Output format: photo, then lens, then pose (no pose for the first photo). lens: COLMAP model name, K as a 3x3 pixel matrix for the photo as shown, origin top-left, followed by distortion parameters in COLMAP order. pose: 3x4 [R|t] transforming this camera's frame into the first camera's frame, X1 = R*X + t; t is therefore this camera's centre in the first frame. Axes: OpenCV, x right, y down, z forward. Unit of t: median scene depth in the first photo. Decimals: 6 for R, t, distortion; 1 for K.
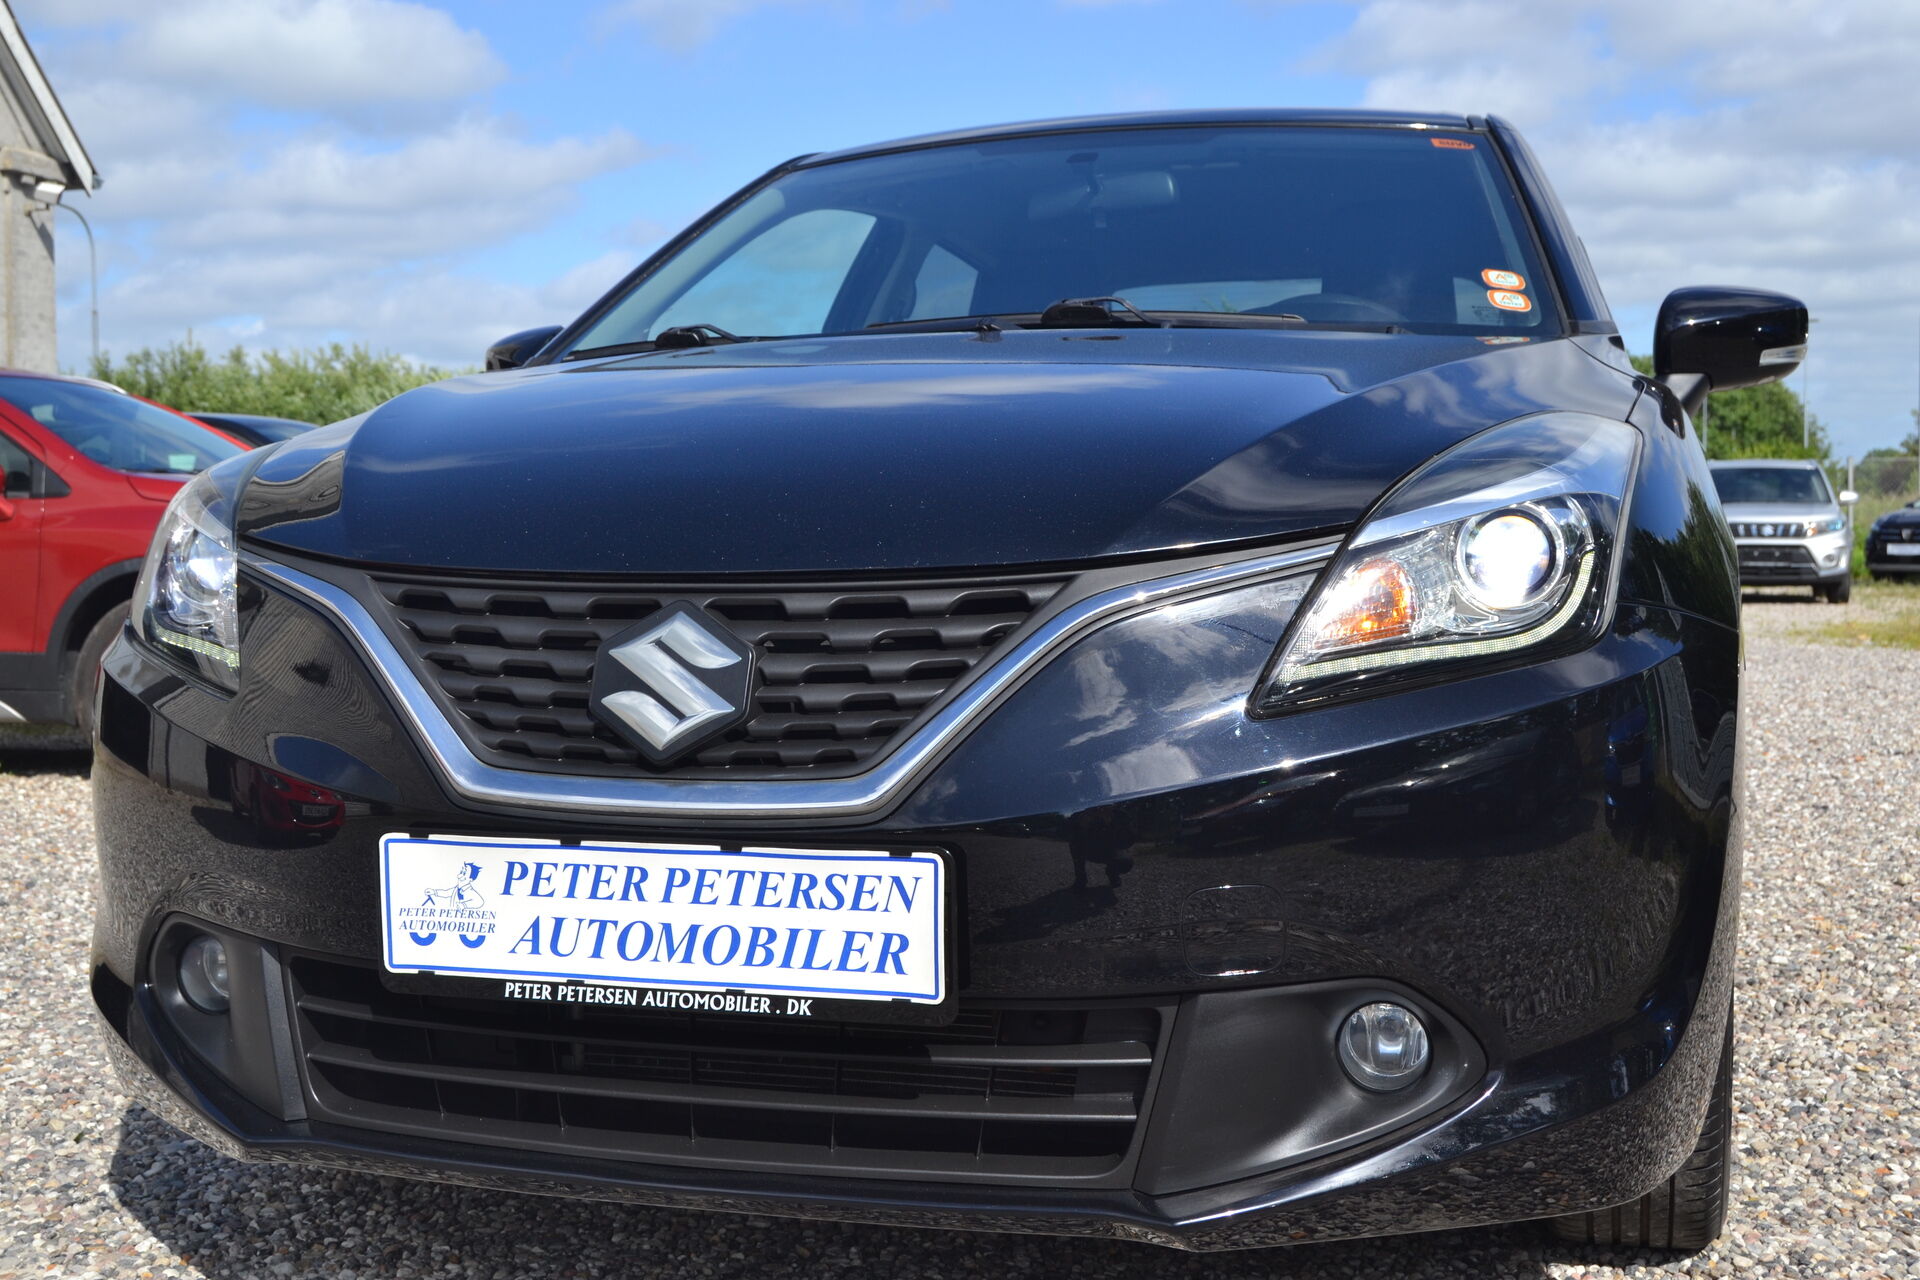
lens RADIAL K [[2181.5, 0, 960.0], [0, 2181.5, 640.0], [0, 0, 1]] dist [-0.054617, -0.021322]
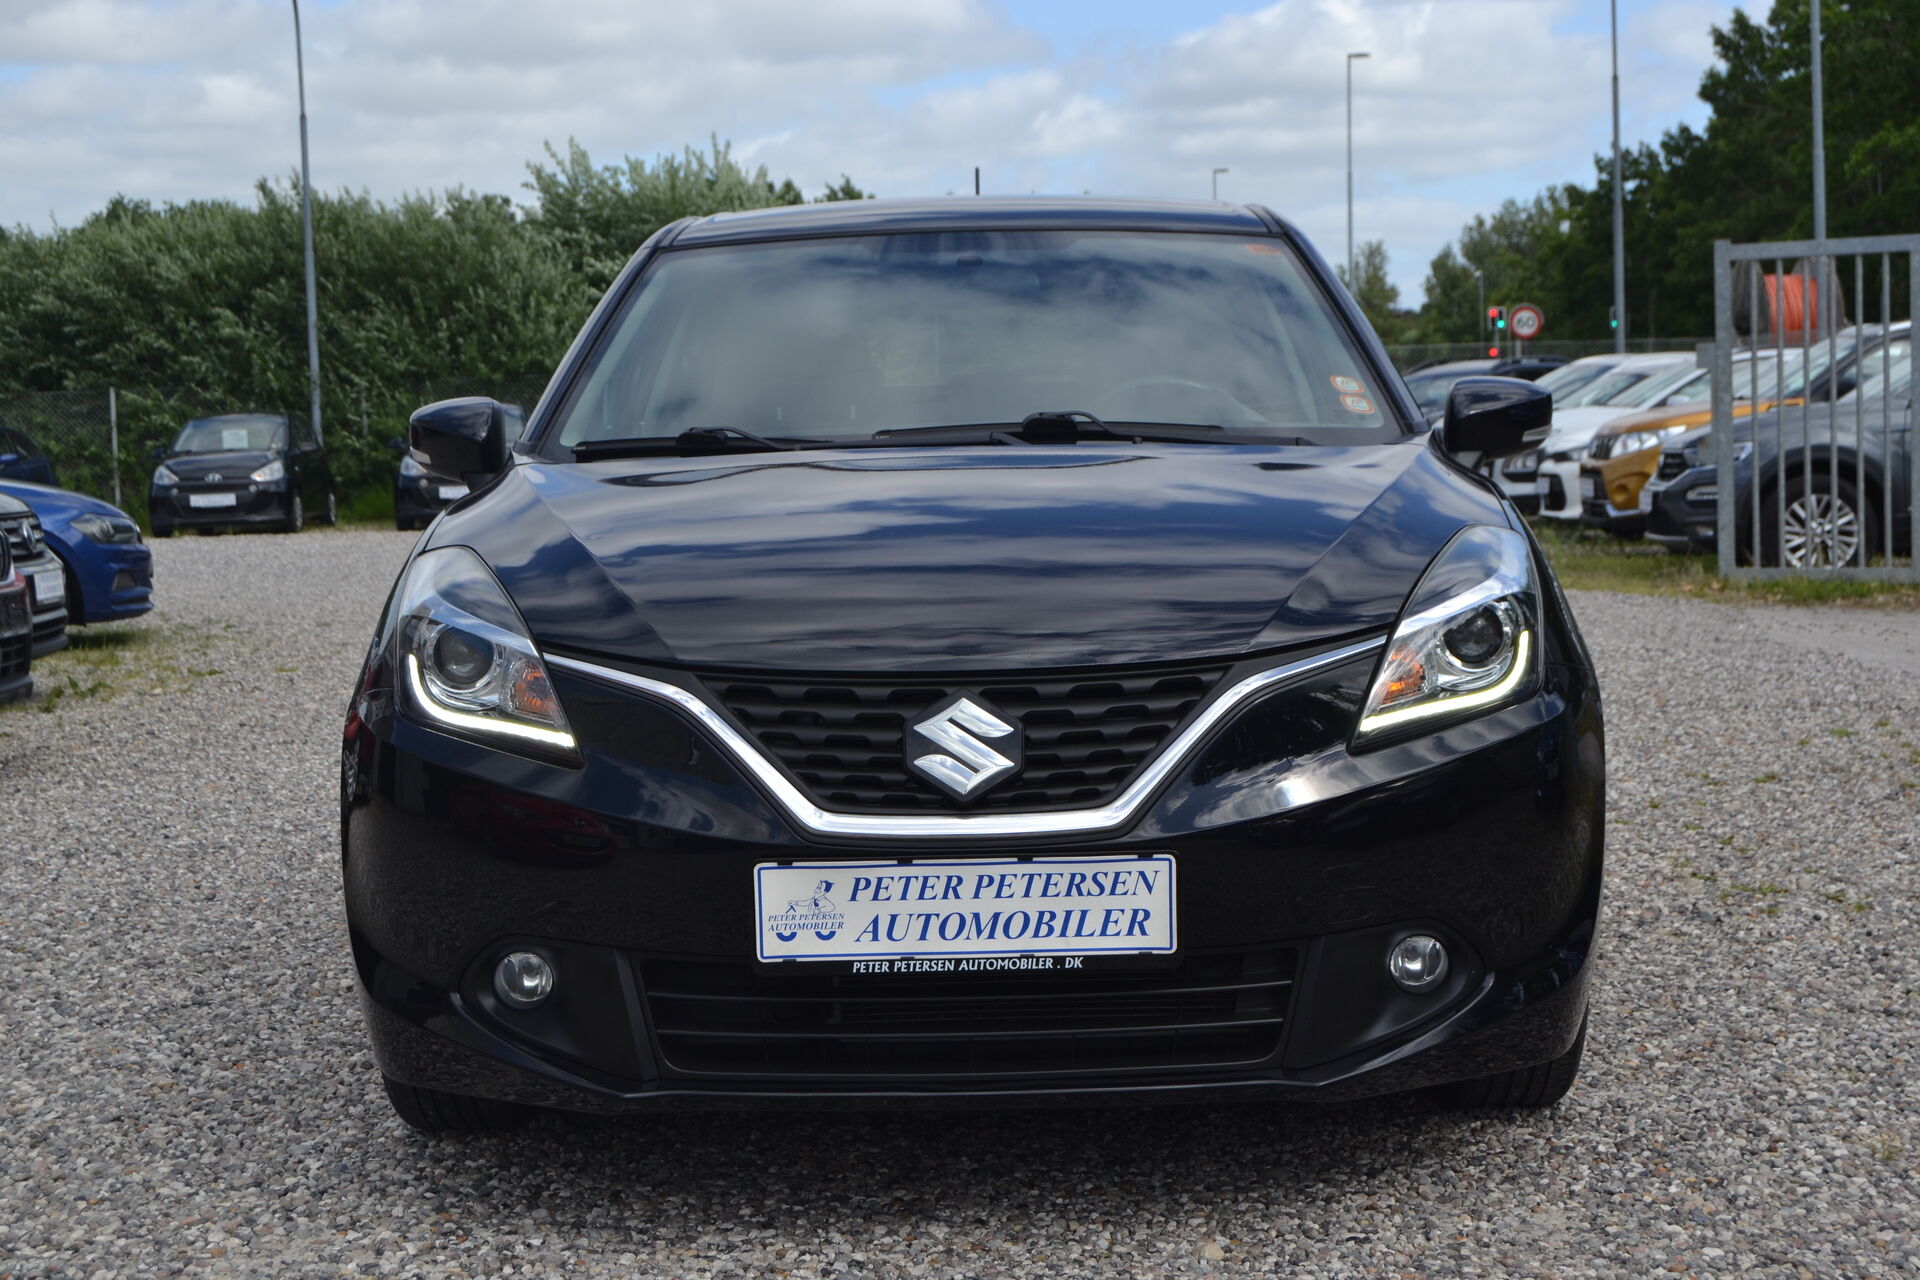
lens RADIAL K [[2768.3, 0, 960.0], [0, 2768.3, 640.0], [0, 0, 1]] dist [-0.043727, -0.064807]
pose [[0.959264, -0.036153, 0.280190, -0.655793], [0.028080, 0.999068, 0.032773, -0.113627], [-0.281114, -0.023570, 0.959385, -0.771717]]
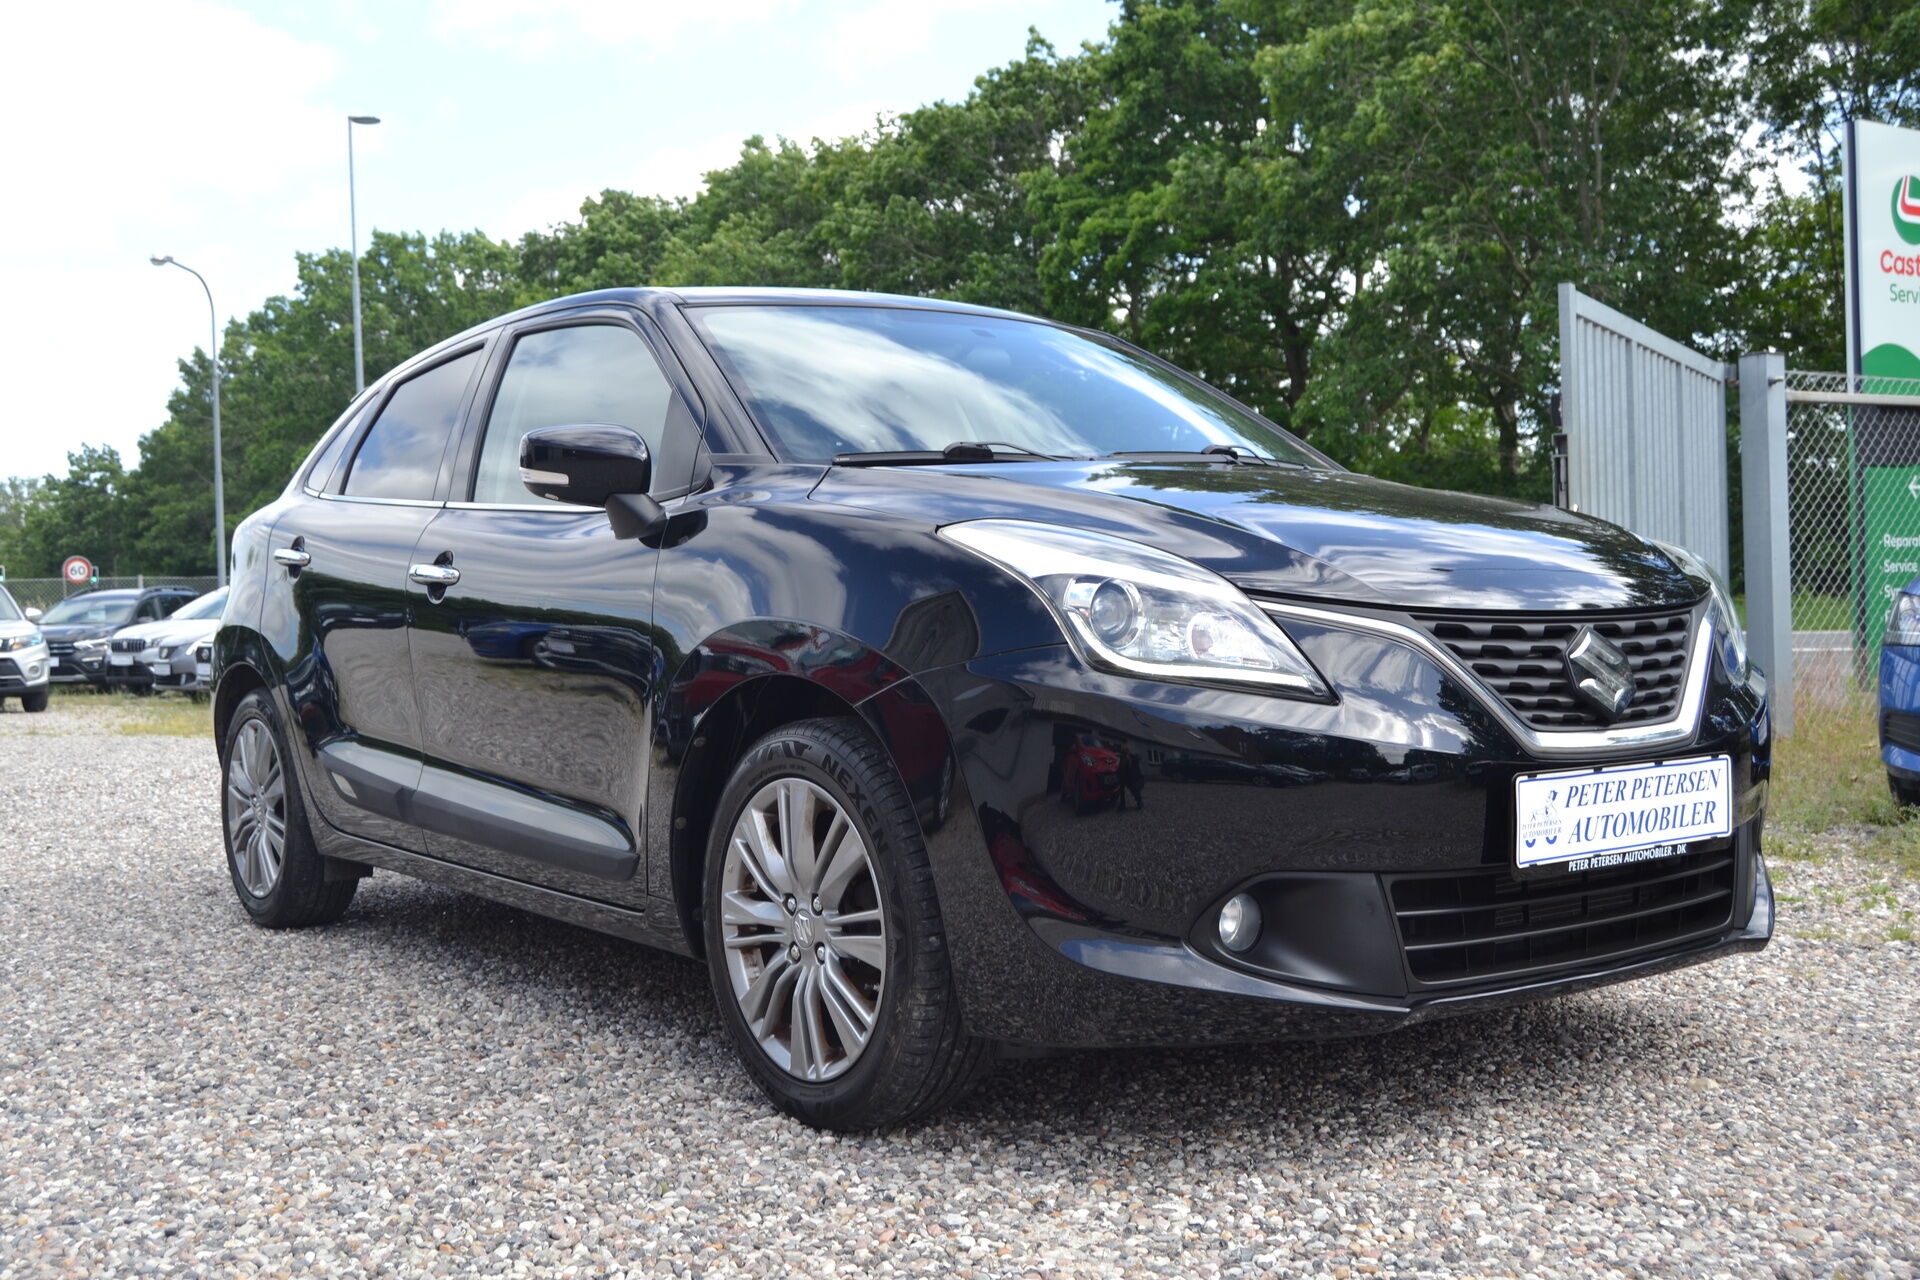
lens RADIAL K [[2008.6, 0, 960.0], [0, 2008.6, 640.0], [0, 0, 1]] dist [-0.014636, -0.005915]
pose [[0.585762, -0.013753, 0.810366, -1.711276], [0.059115, 0.997918, -0.025795, 0.004709], [-0.808324, 0.063014, 0.585356, 0.493264]]
